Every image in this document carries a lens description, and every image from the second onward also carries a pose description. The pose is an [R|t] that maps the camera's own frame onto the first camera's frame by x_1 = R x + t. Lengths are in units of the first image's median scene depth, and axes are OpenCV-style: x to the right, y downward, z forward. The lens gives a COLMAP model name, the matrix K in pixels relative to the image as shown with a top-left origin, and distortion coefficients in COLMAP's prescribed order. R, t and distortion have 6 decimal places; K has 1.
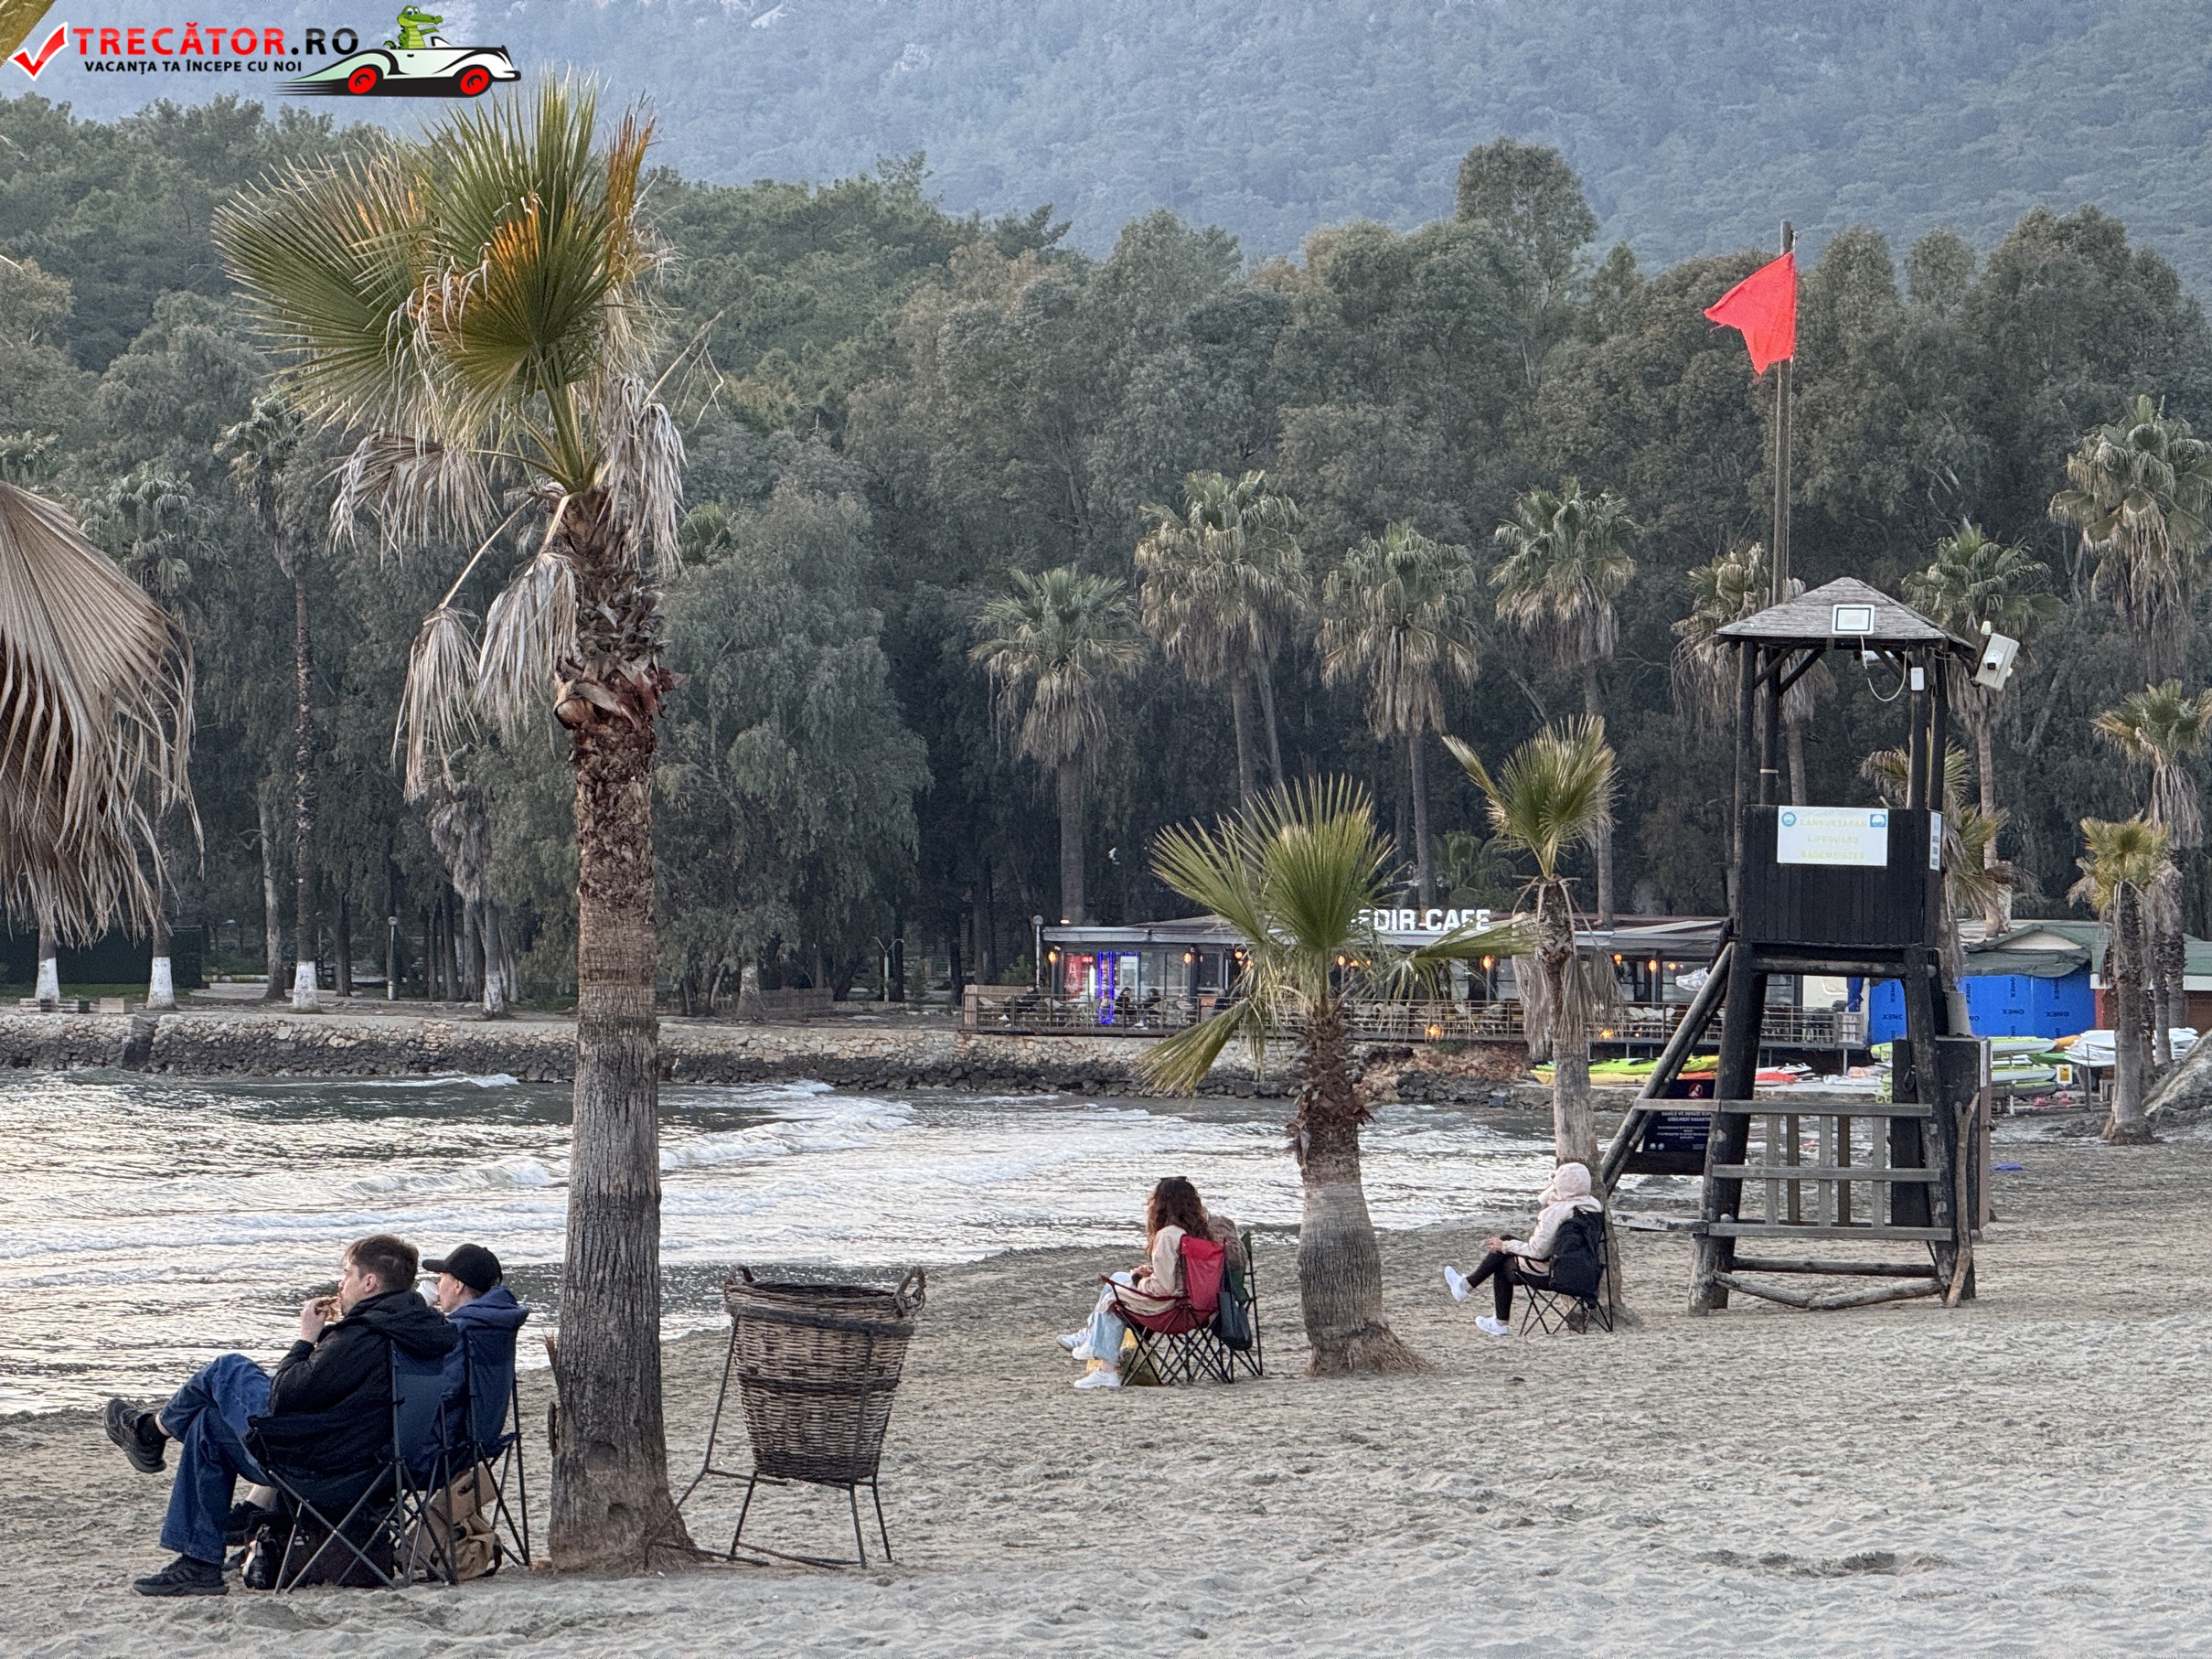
lens RADIAL K [[7728.2, 0, 1087.8], [0, 7728.2, 820.1], [0, 0, 1]] dist [0.231308, 0.000000]
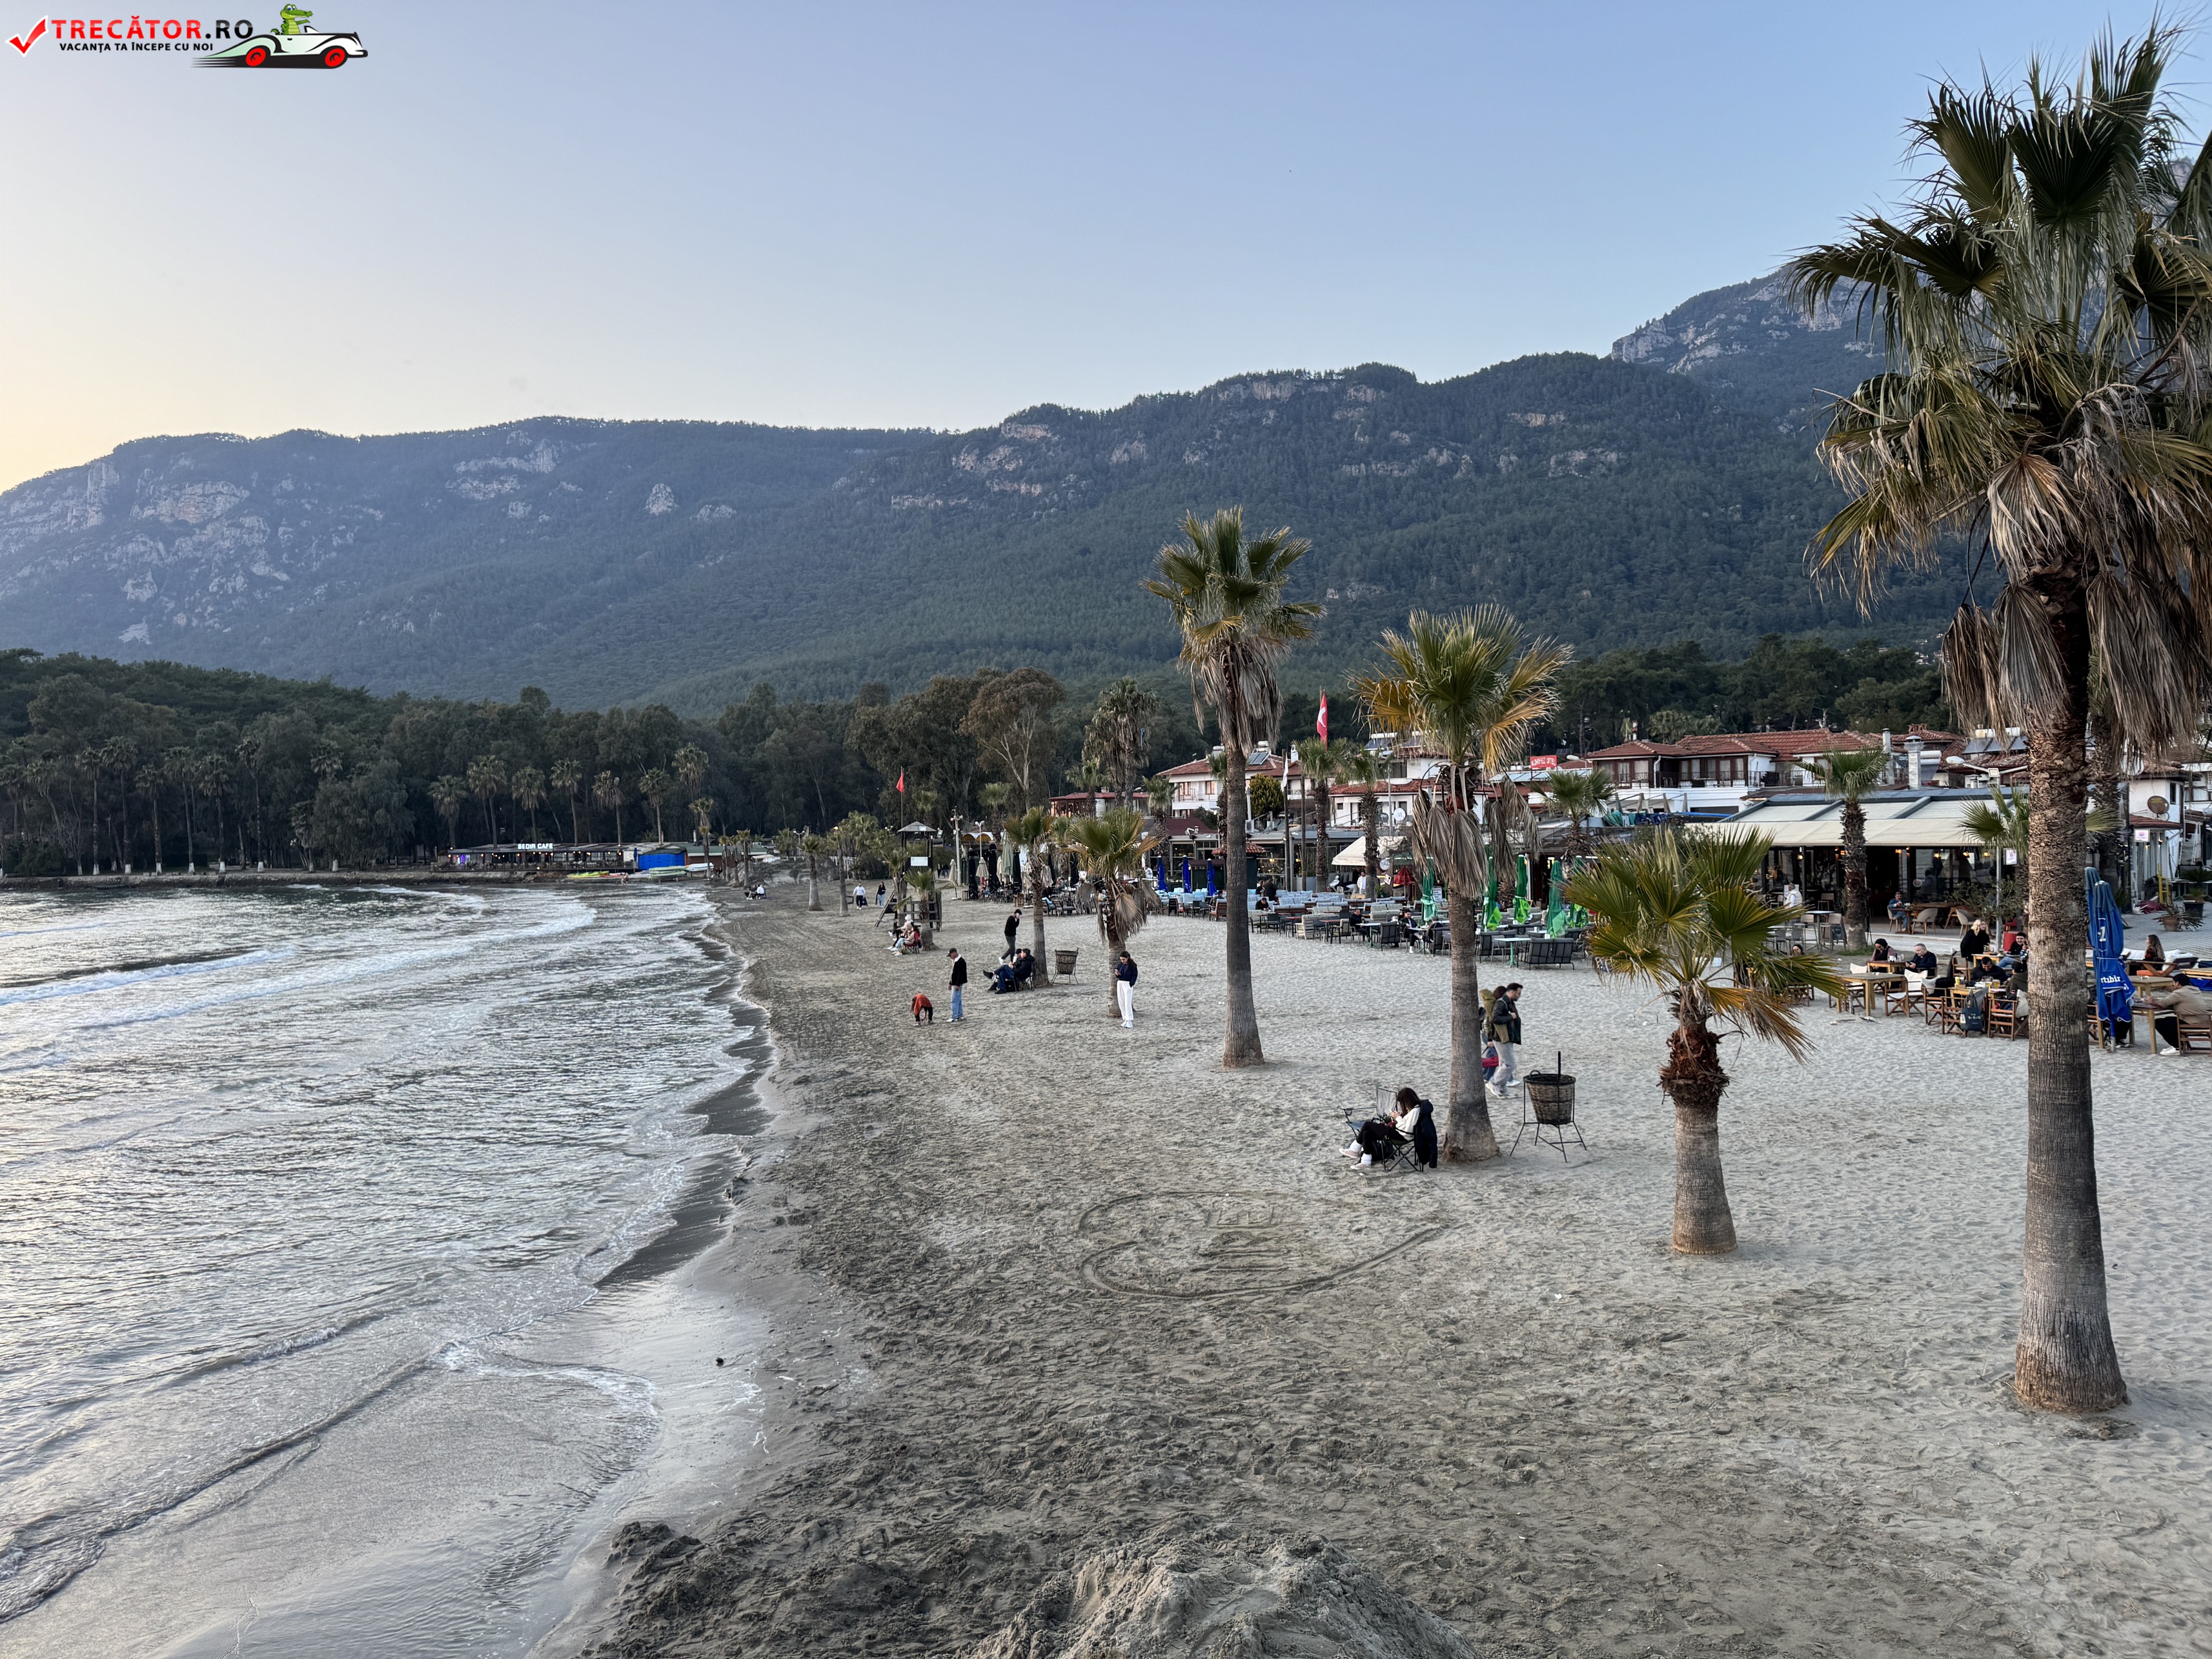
lens RADIAL K [[1539.7, 0, 1100.7], [0, 1539.7, 836.5], [0, 0, 1]] dist [0.072413, -0.096708]
pose [[0.889735, -0.030951, 0.455426, -0.354271], [0.020952, 0.999416, 0.026986, -0.050207], [-0.455996, -0.014469, 0.889864, -0.225310]]
